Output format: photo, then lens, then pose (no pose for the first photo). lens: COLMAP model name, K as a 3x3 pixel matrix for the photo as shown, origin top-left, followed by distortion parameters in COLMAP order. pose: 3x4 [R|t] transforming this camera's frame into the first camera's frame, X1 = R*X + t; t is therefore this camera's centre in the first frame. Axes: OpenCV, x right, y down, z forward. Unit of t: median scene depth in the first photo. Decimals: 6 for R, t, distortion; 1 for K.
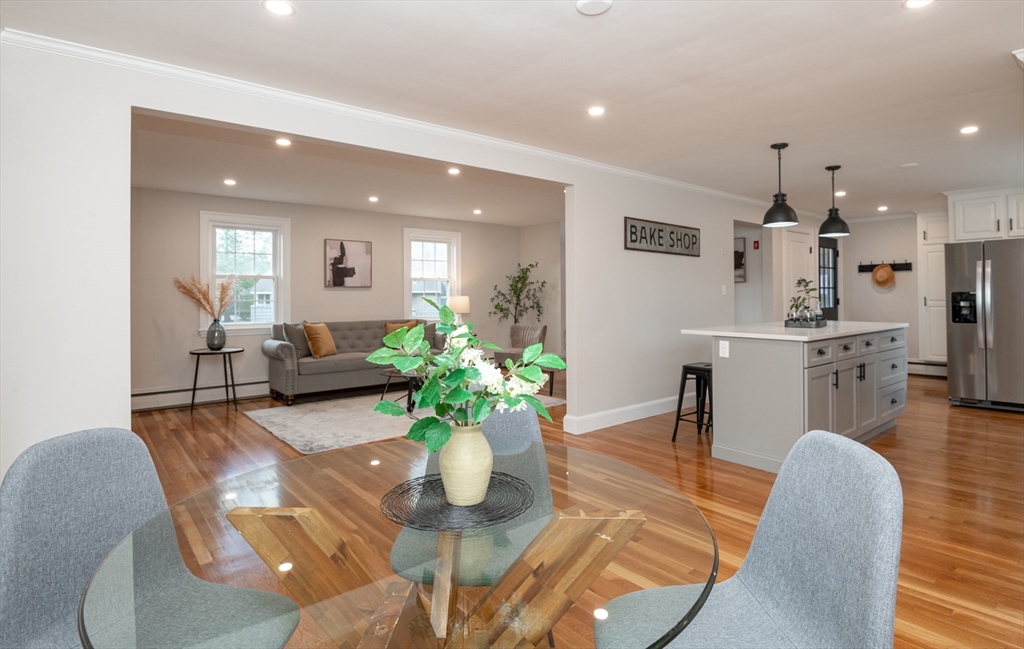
lens RADIAL K [[536.0, 0, 526.7], [0, 536.0, 293.0], [0, 0, 1]] dist [-0.021421, -0.002029]
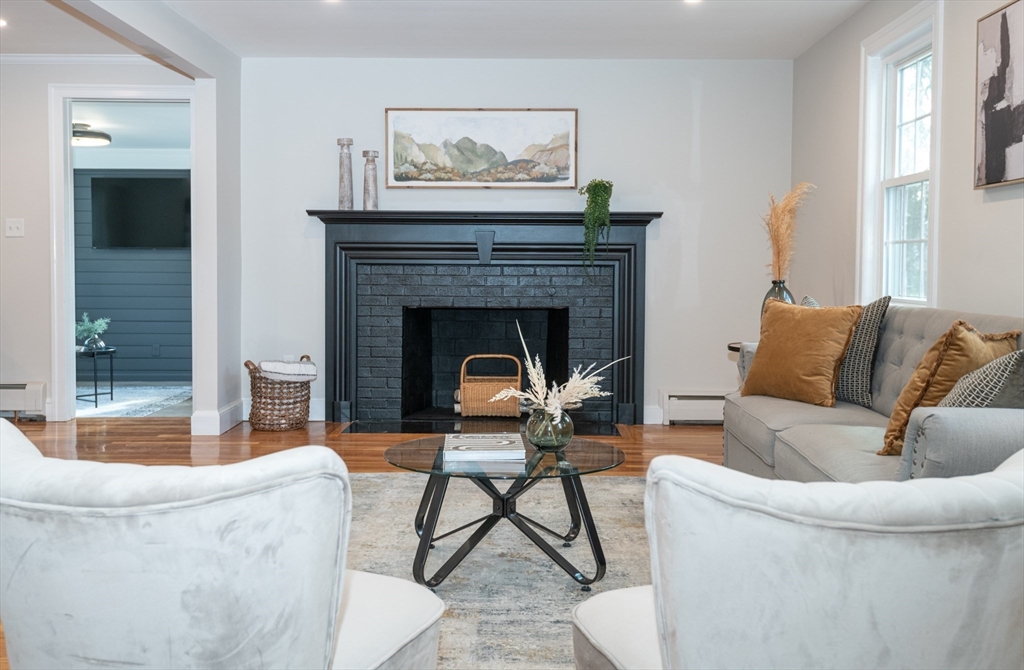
lens RADIAL K [[998.8, 0, 510.2], [0, 998.8, 304.9], [0, 0, 1]] dist [0.067328, 0.000000]
pose [[-0.668941, 0.031185, -0.742661, 0.200139], [0.002484, 0.999208, 0.039720, 0.028422], [0.743311, 0.024726, -0.668488, 1.173759]]
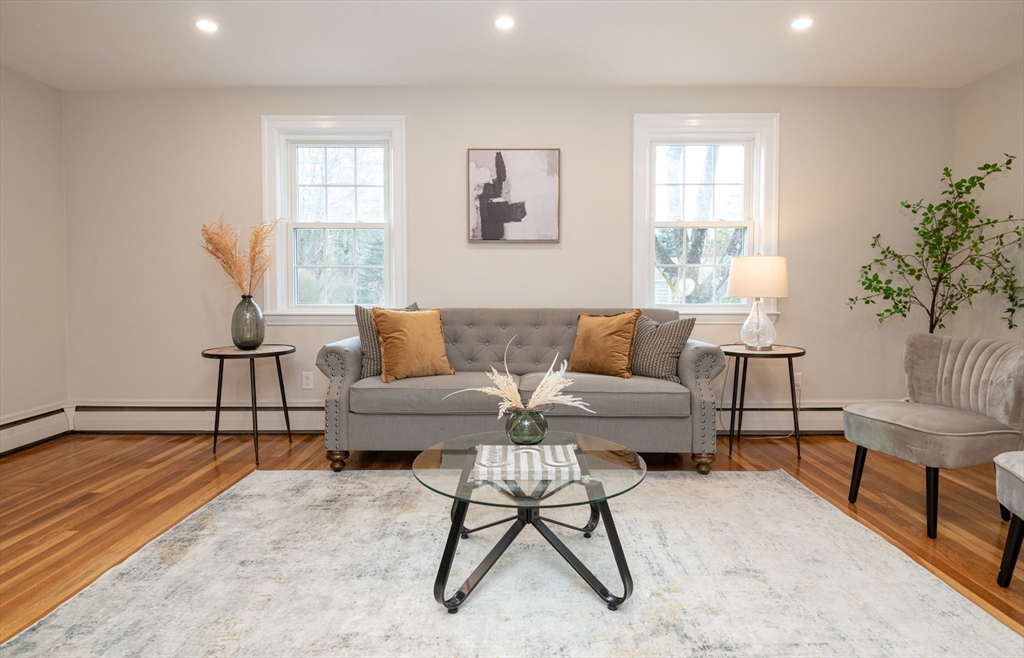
lens RADIAL K [[550.3, 0, 509.1], [0, 550.3, 305.7], [0, 0, 1]] dist [-0.001748, -0.003596]
pose [[0.750722, 0.032045, -0.659840, 0.014306], [-0.001154, 0.998885, 0.047197, 0.026309], [0.660617, -0.034670, 0.749922, 0.613327]]
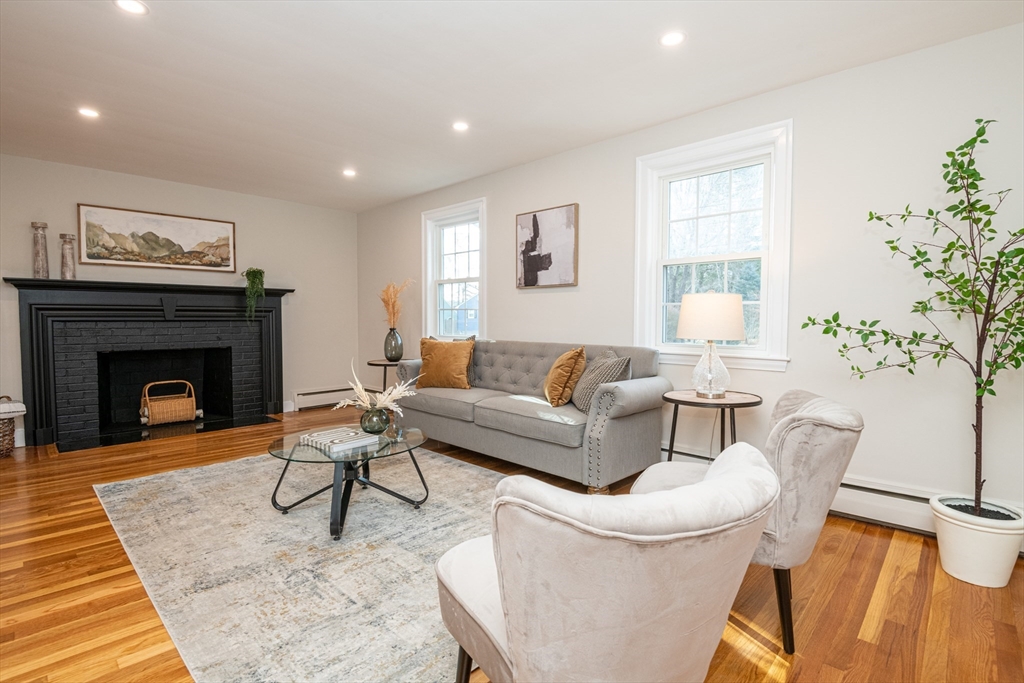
lens RADIAL K [[489.1, 0, 512.3], [0, 489.1, 339.8], [0, 0, 1]] dist [-0.008375, -0.004663]
pose [[0.093444, 0.051334, -0.994300, 0.231967], [0.003651, 0.998646, 0.051901, 0.021353], [0.995618, -0.008480, 0.093130, 0.930862]]
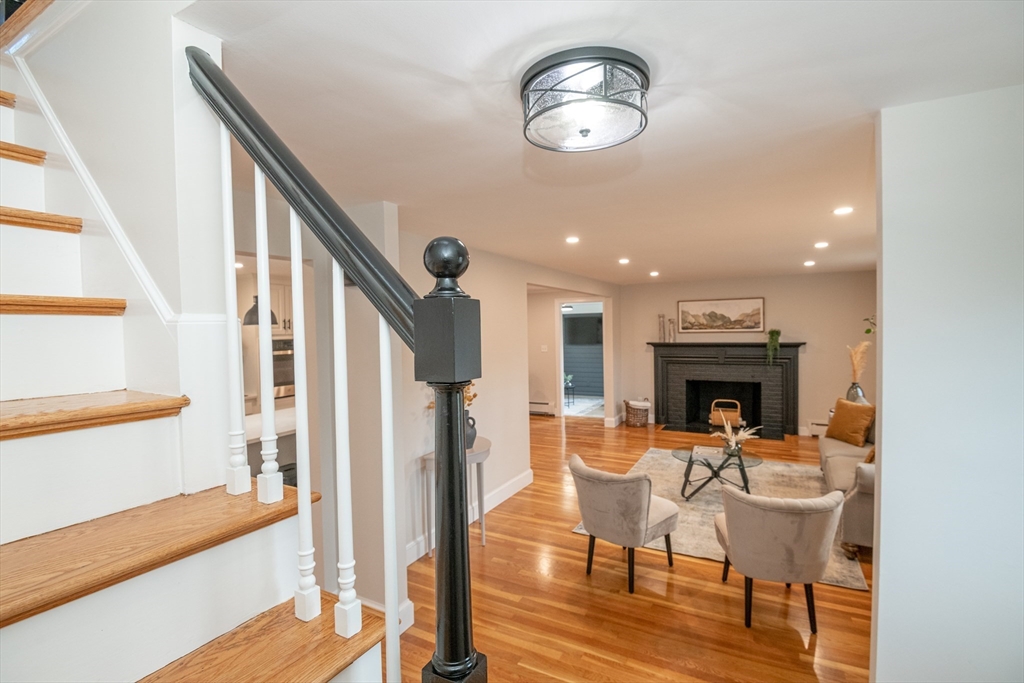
lens RADIAL K [[474.2, 0, 515.5], [0, 474.2, 341.0], [0, 0, 1]] dist [-0.002001, -0.000576]
pose [[-0.934807, 0.035729, -0.353356, 0.334538], [0.027383, 0.999216, 0.028592, -0.069071], [0.354100, 0.017052, -0.935052, 1.370003]]
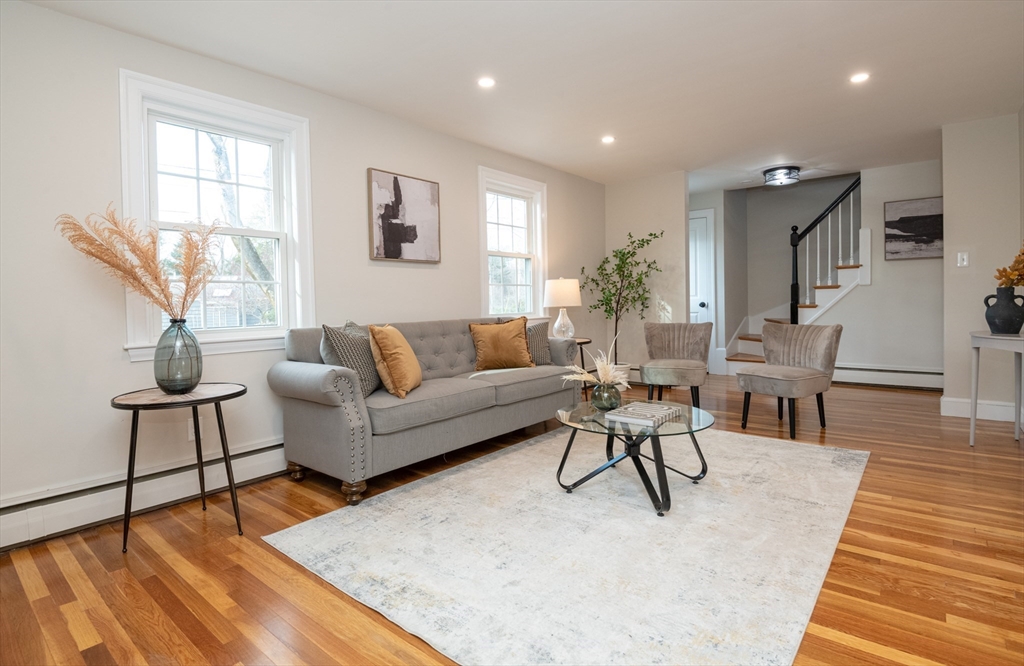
lens RADIAL K [[513.4, 0, 516.8], [0, 513.4, 318.2], [0, 0, 1]] dist [-0.023249, 0.001112]
pose [[0.984701, -0.019941, 0.173109, -0.321710], [0.013717, 0.999218, 0.037080, 0.031188], [-0.173713, -0.034138, 0.984204, 0.463577]]
